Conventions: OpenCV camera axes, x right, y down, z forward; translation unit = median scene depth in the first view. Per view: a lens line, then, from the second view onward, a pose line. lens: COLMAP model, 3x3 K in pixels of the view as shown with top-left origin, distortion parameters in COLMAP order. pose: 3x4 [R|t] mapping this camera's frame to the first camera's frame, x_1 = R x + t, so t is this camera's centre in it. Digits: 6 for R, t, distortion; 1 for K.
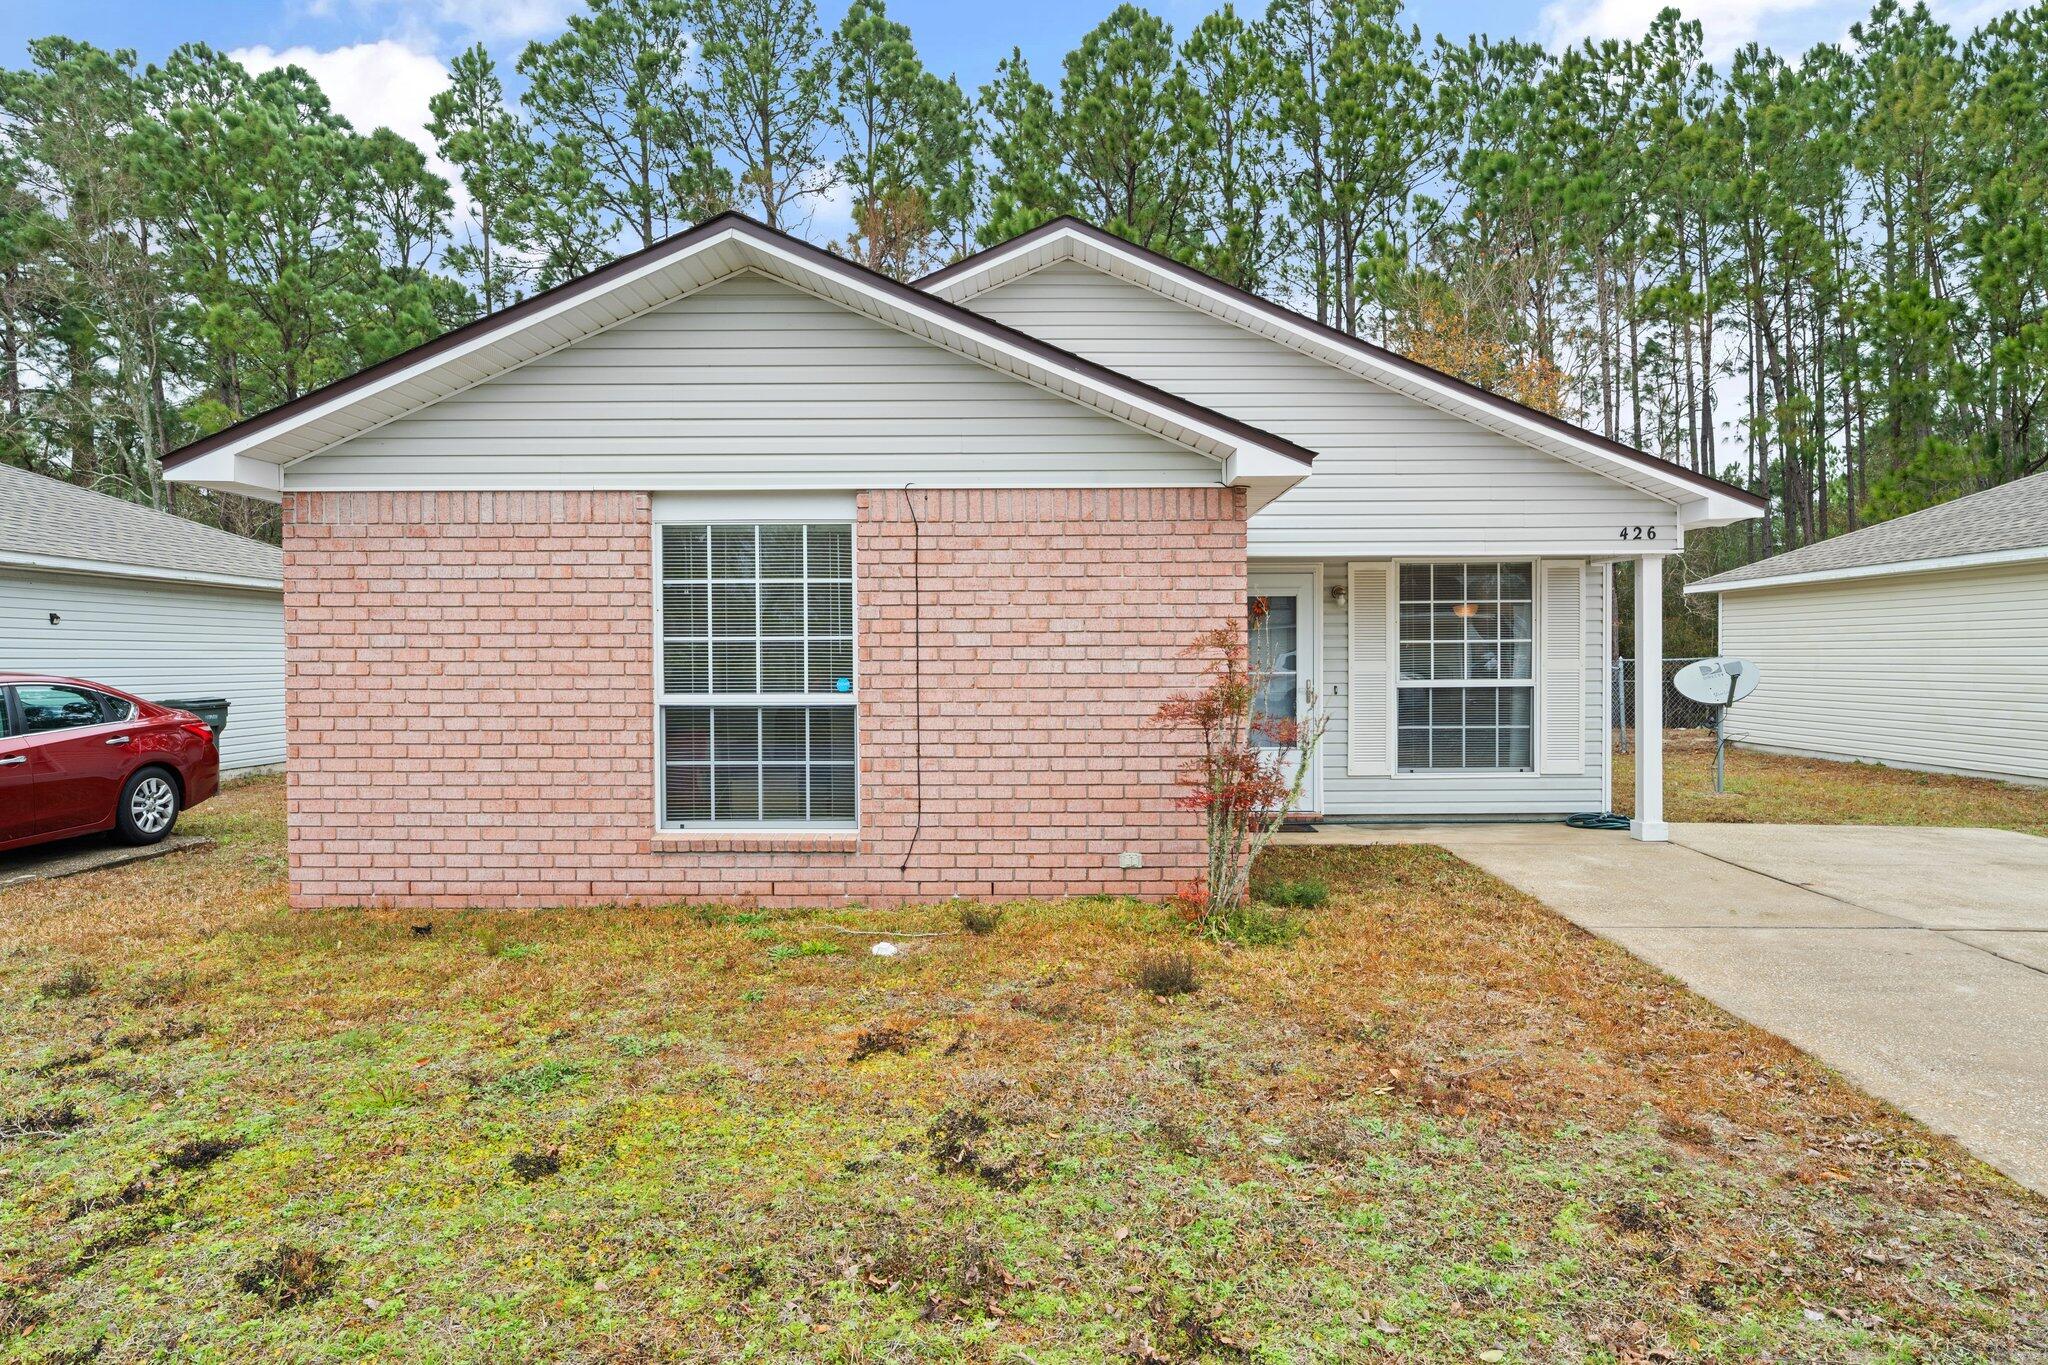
lens RADIAL K [[1230.9, 0, 1026.1], [0, 1230.9, 681.5], [0, 0, 1]] dist [0.010181, -0.004438]
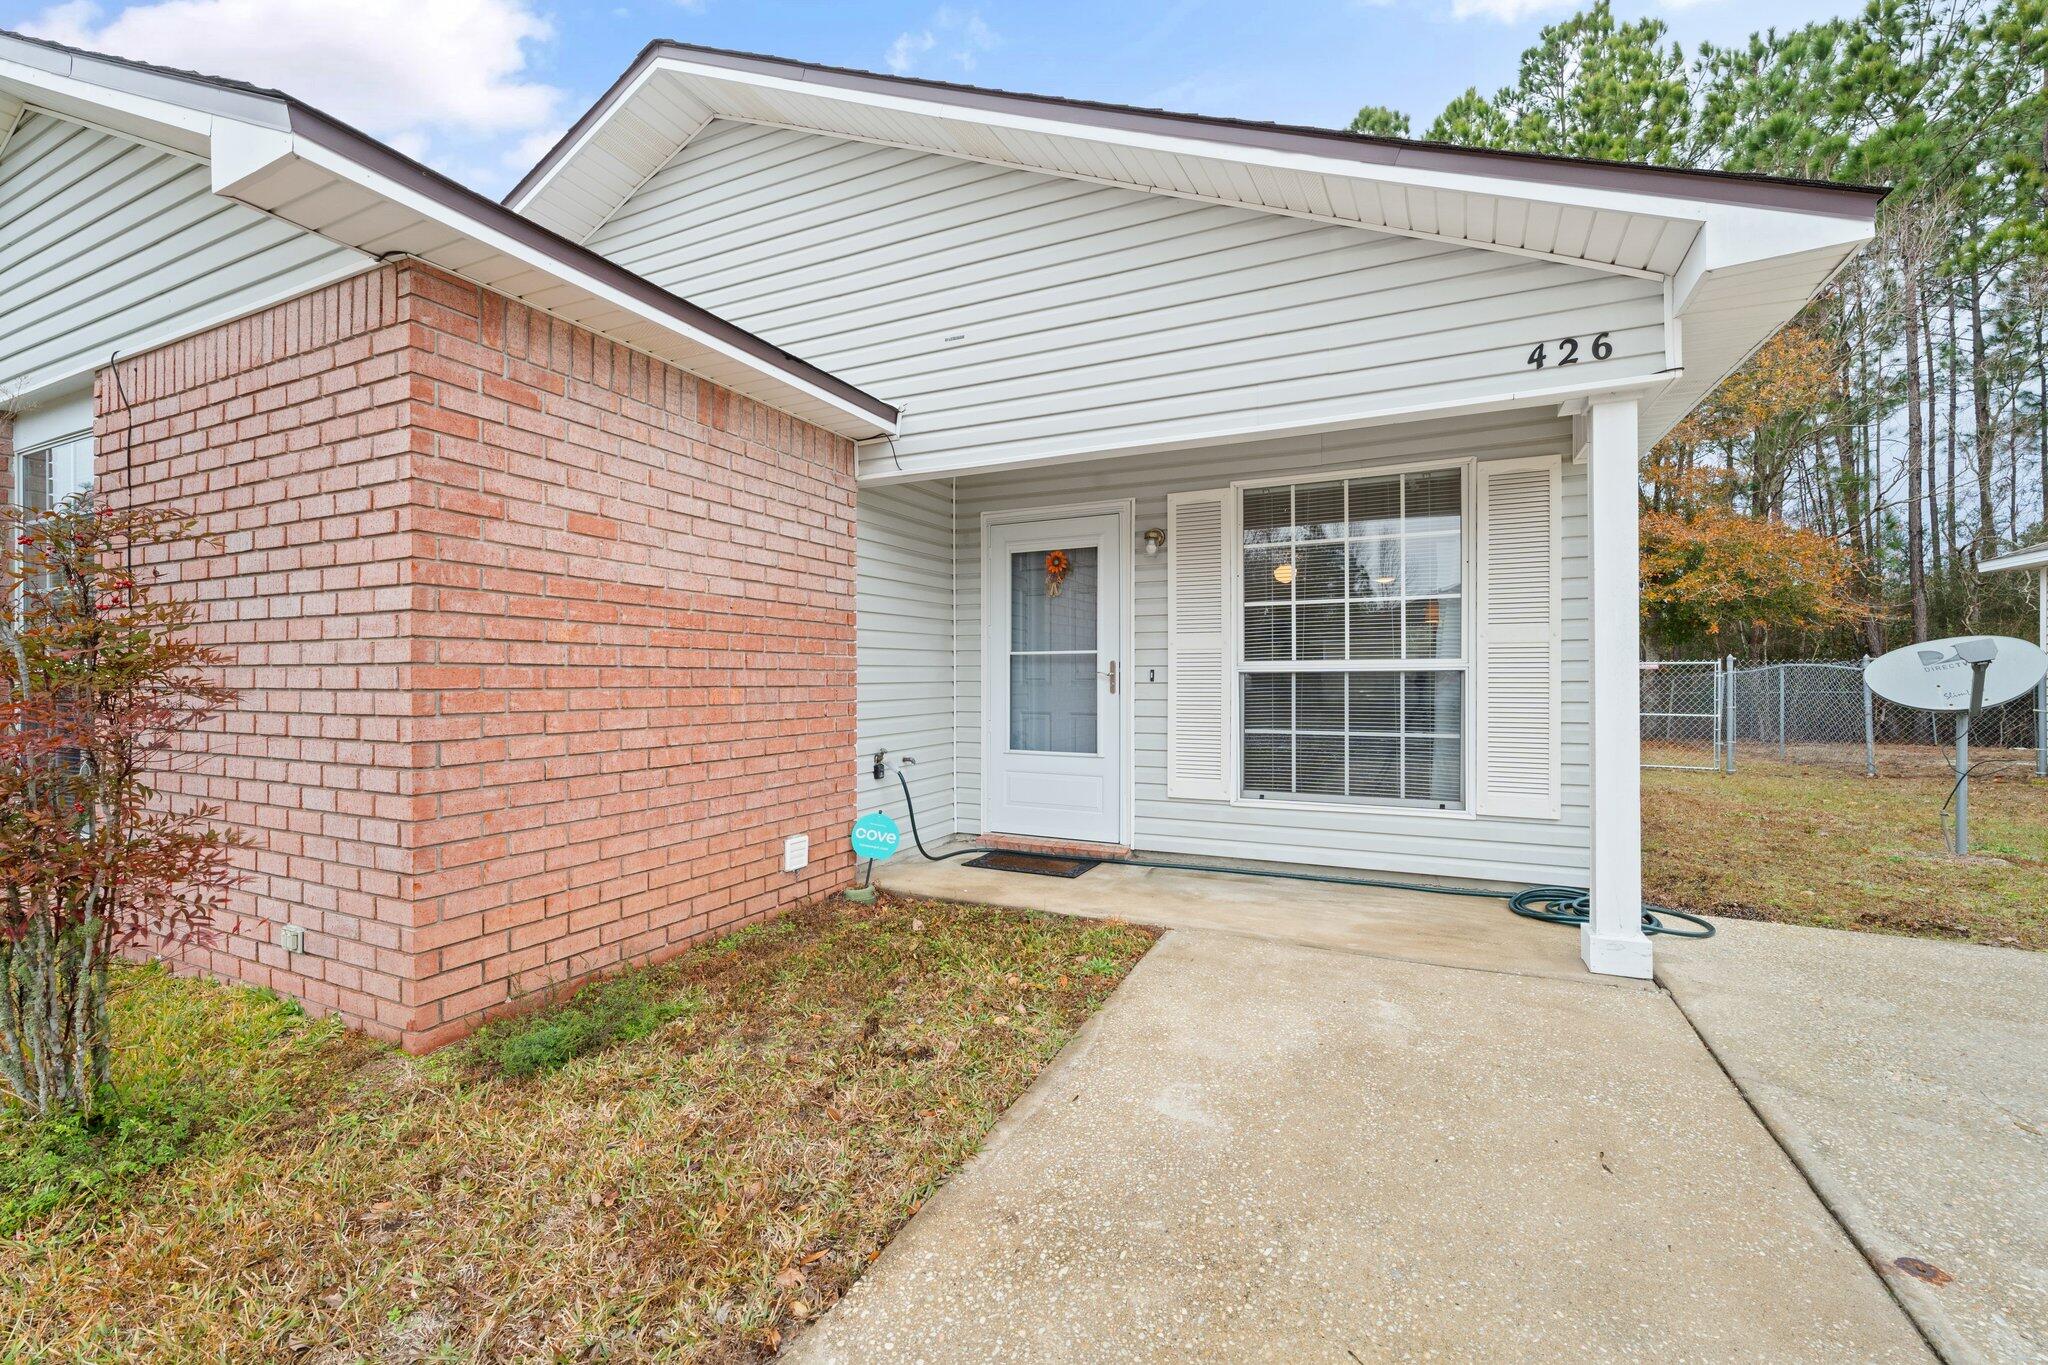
lens RADIAL K [[826.5, 0, 1022.0], [0, 826.5, 680.3], [0, 0, 1]] dist [-0.004677, -0.000187]
pose [[0.904854, 0.008984, -0.425627, 0.557488], [-0.014328, 0.999854, -0.009355, 0.022477], [0.425480, 0.014563, 0.904850, 0.774247]]
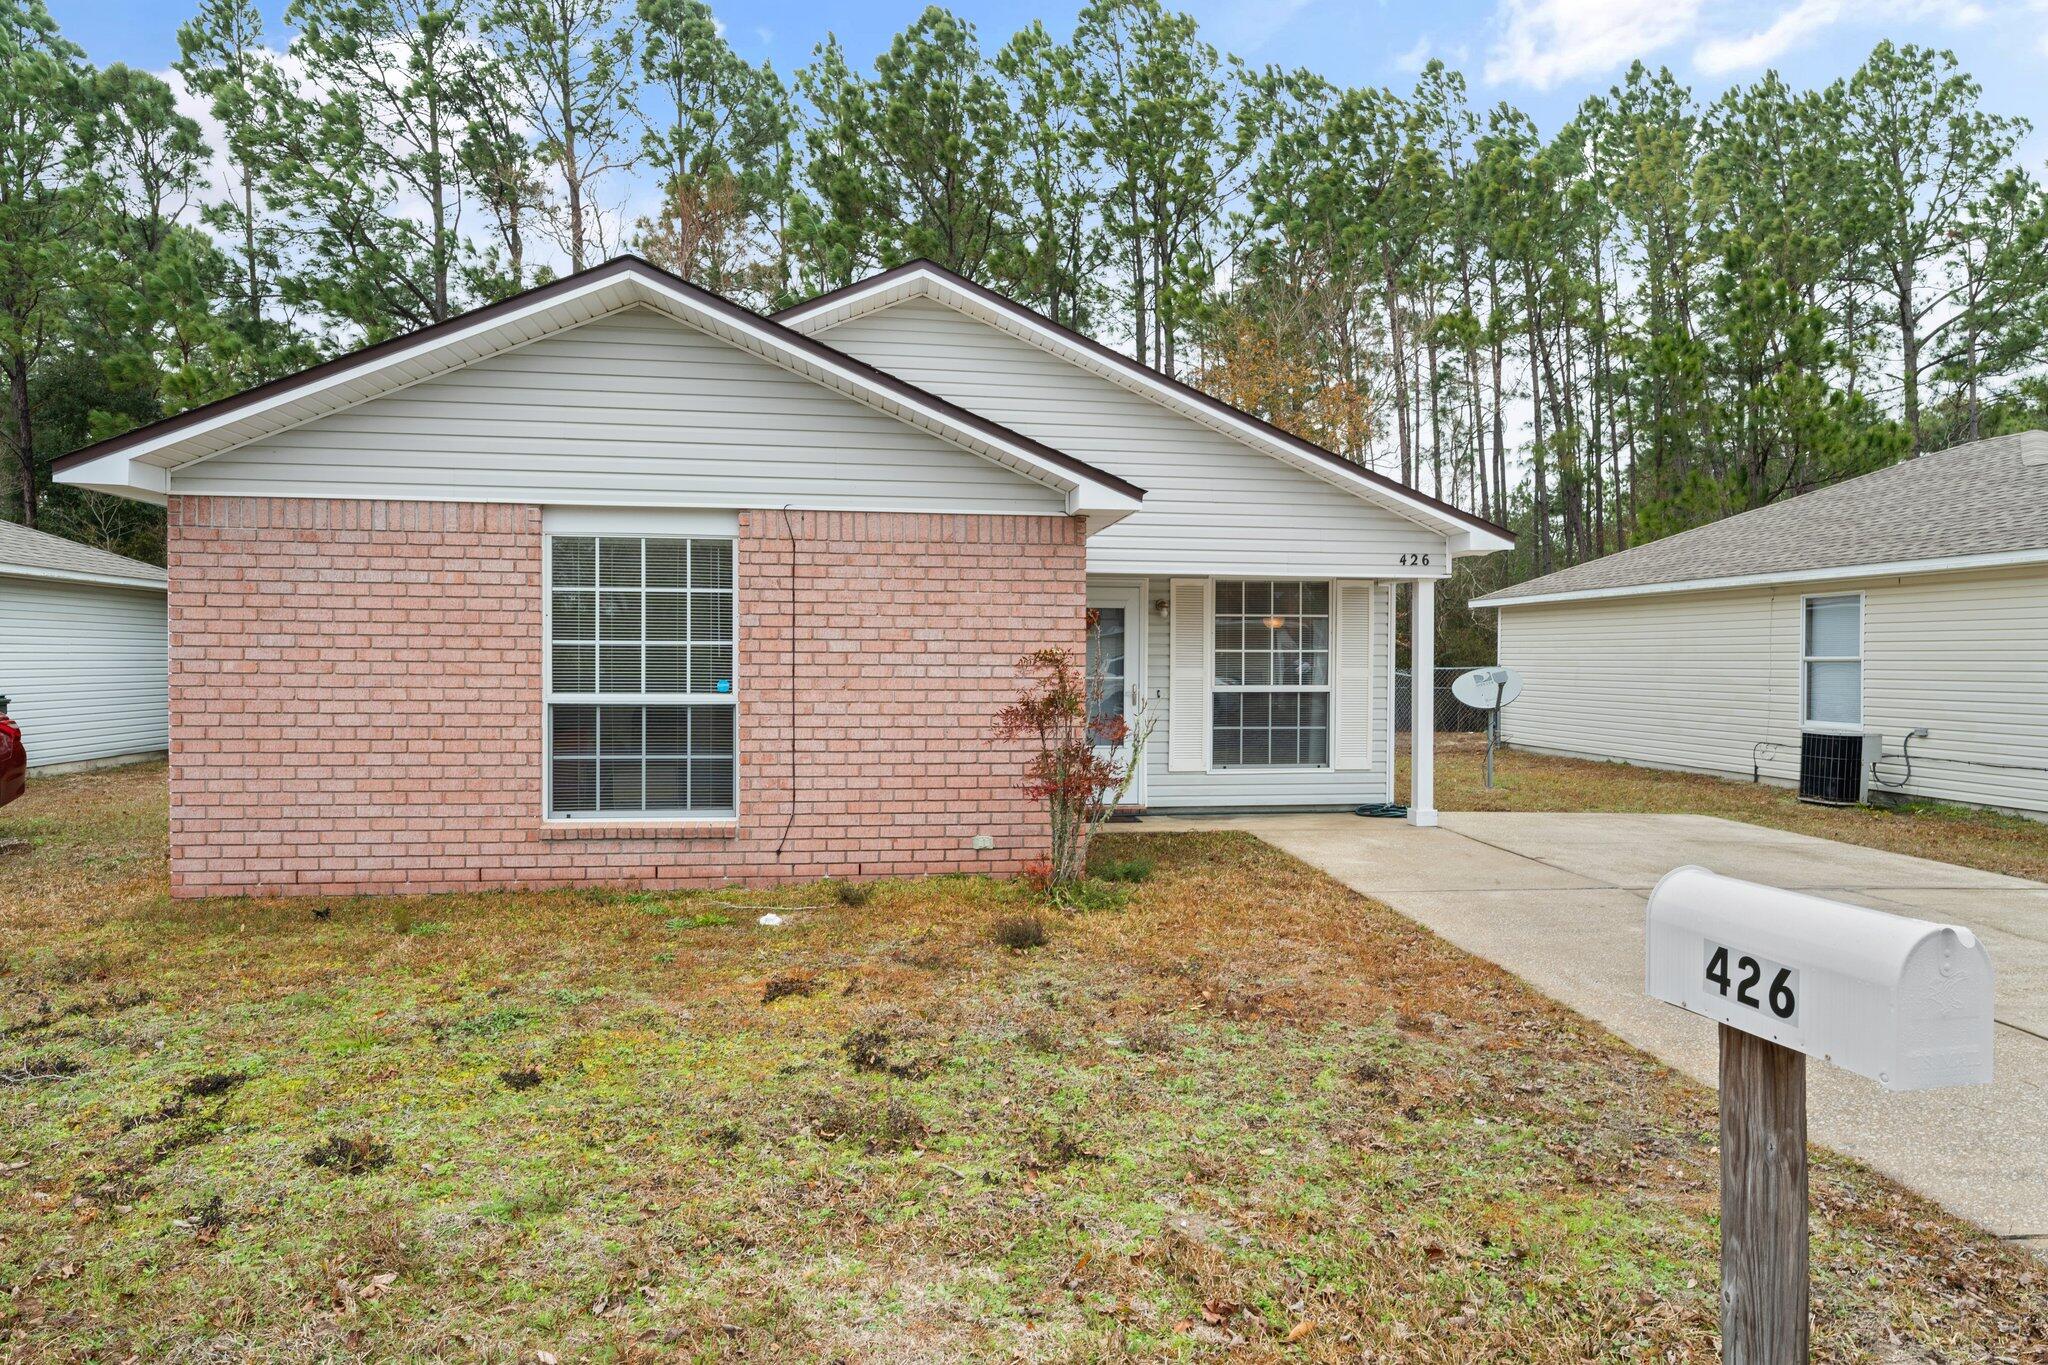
lens RADIAL K [[1302.5, 0, 1029.0], [0, 1302.5, 679.0], [0, 0, 1]] dist [0.002271, 0.006926]
pose [[0.988572, 0.008313, 0.150517, -0.054139], [-0.007718, 0.999960, -0.004532, -0.000246], [-0.150549, 0.003318, 0.988597, -0.189489]]
